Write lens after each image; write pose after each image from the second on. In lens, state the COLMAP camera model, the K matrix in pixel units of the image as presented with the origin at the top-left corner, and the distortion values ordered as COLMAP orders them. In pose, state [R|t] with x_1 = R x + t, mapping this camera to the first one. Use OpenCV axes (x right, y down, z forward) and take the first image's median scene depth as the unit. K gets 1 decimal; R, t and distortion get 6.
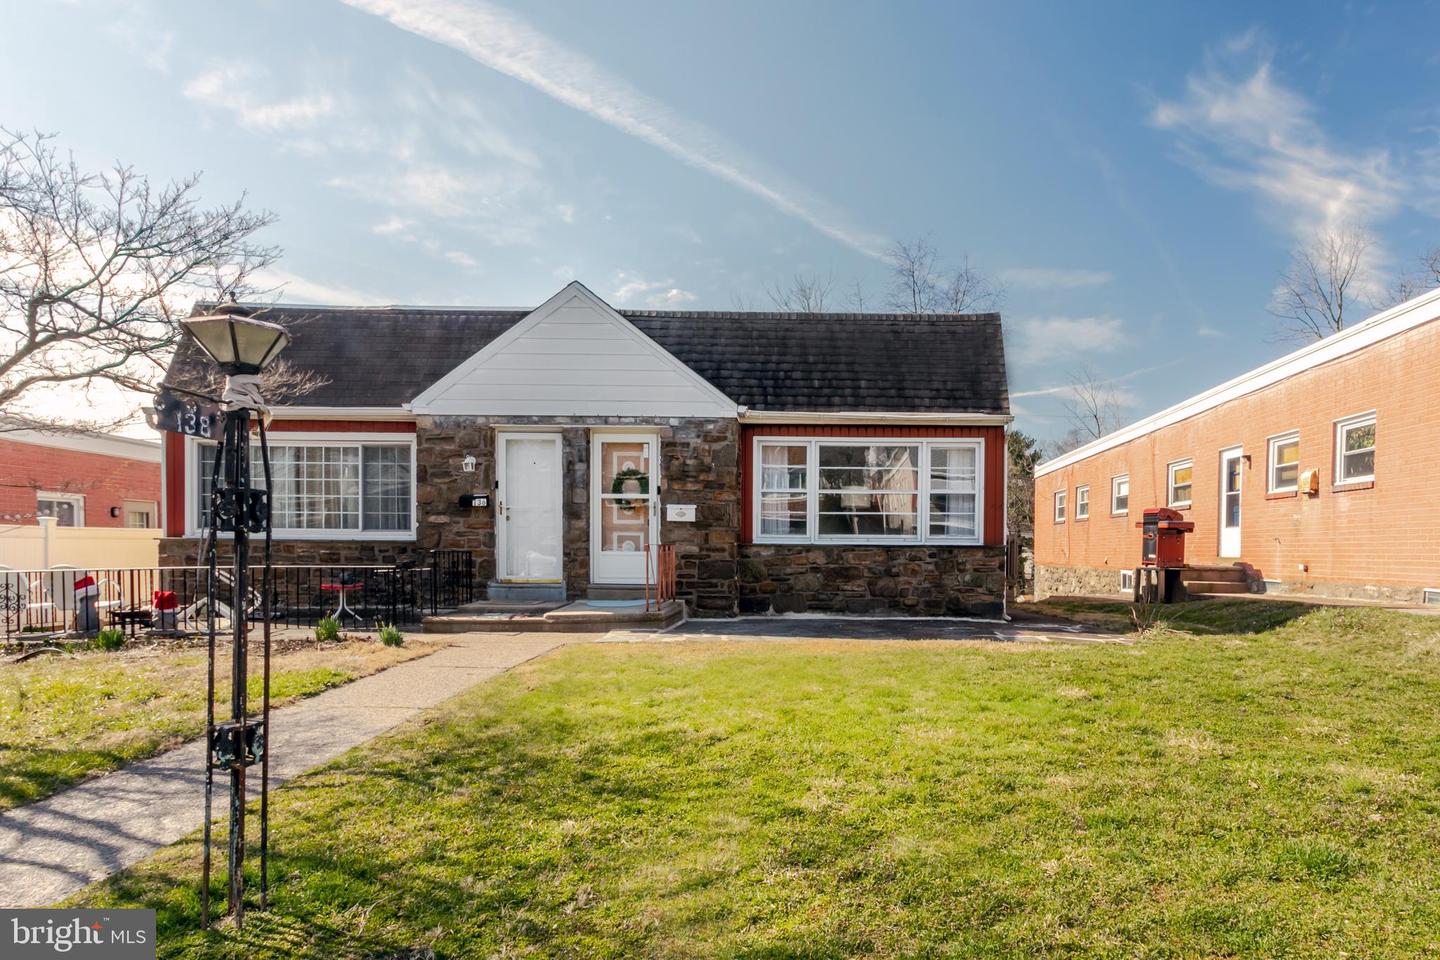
lens RADIAL K [[813.1, 0, 720.3], [0, 813.1, 496.4], [0, 0, 1]] dist [0.001589, 0.000462]
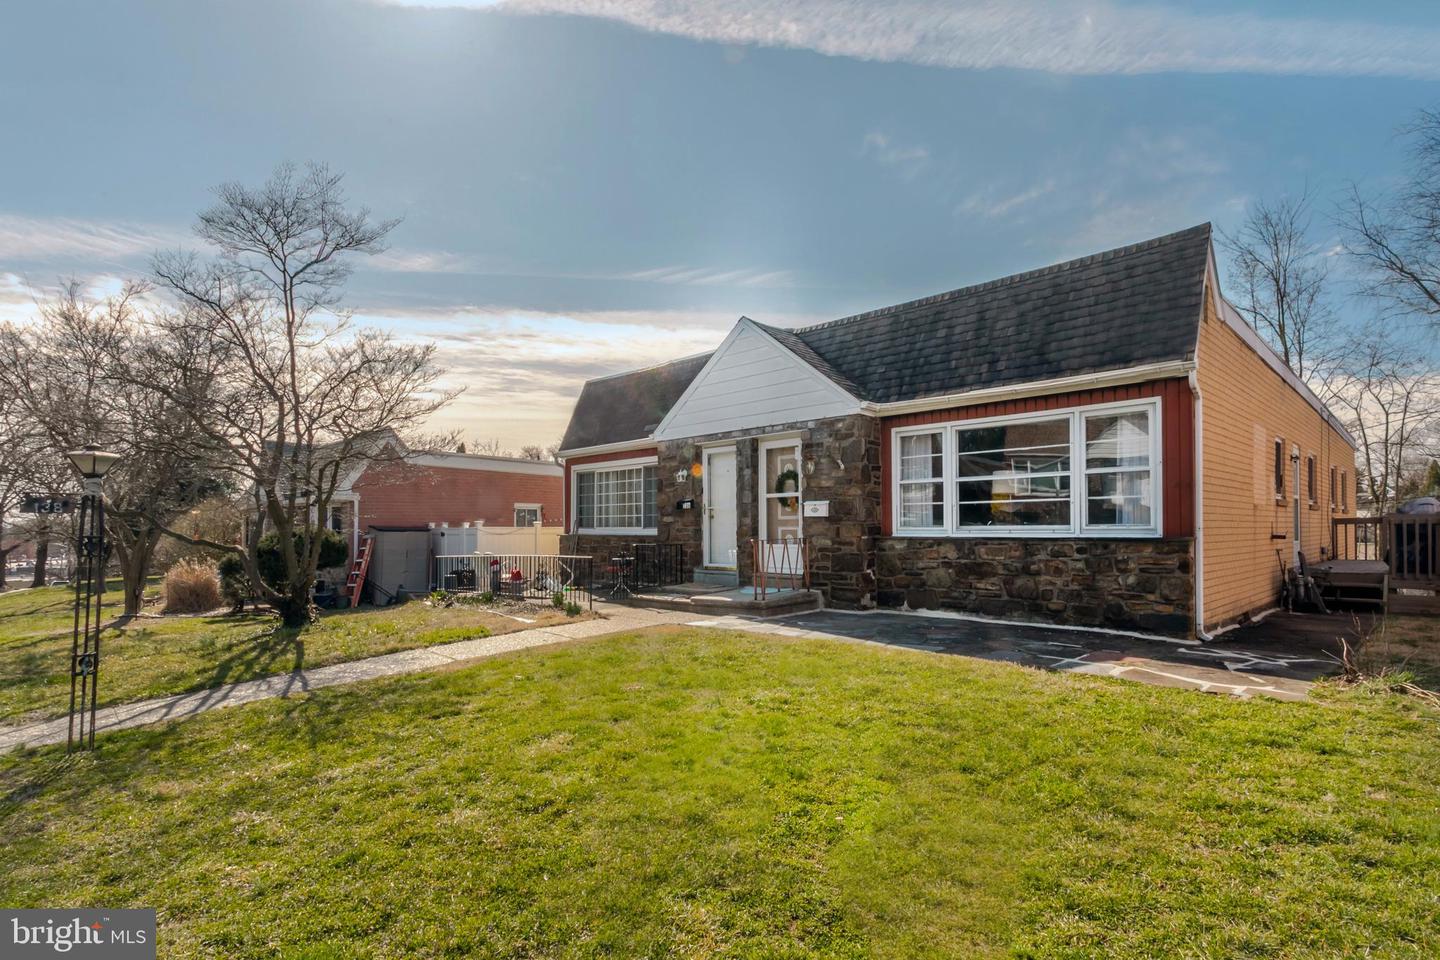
lens RADIAL K [[691.6, 0, 713.7], [0, 691.6, 459.1], [0, 0, 1]] dist [0.001642, 0.000293]
pose [[0.708508, -0.082089, -0.700912, 0.493171], [0.060248, 0.996621, -0.055821, -0.001987], [0.703126, -0.002679, 0.711060, 0.250361]]
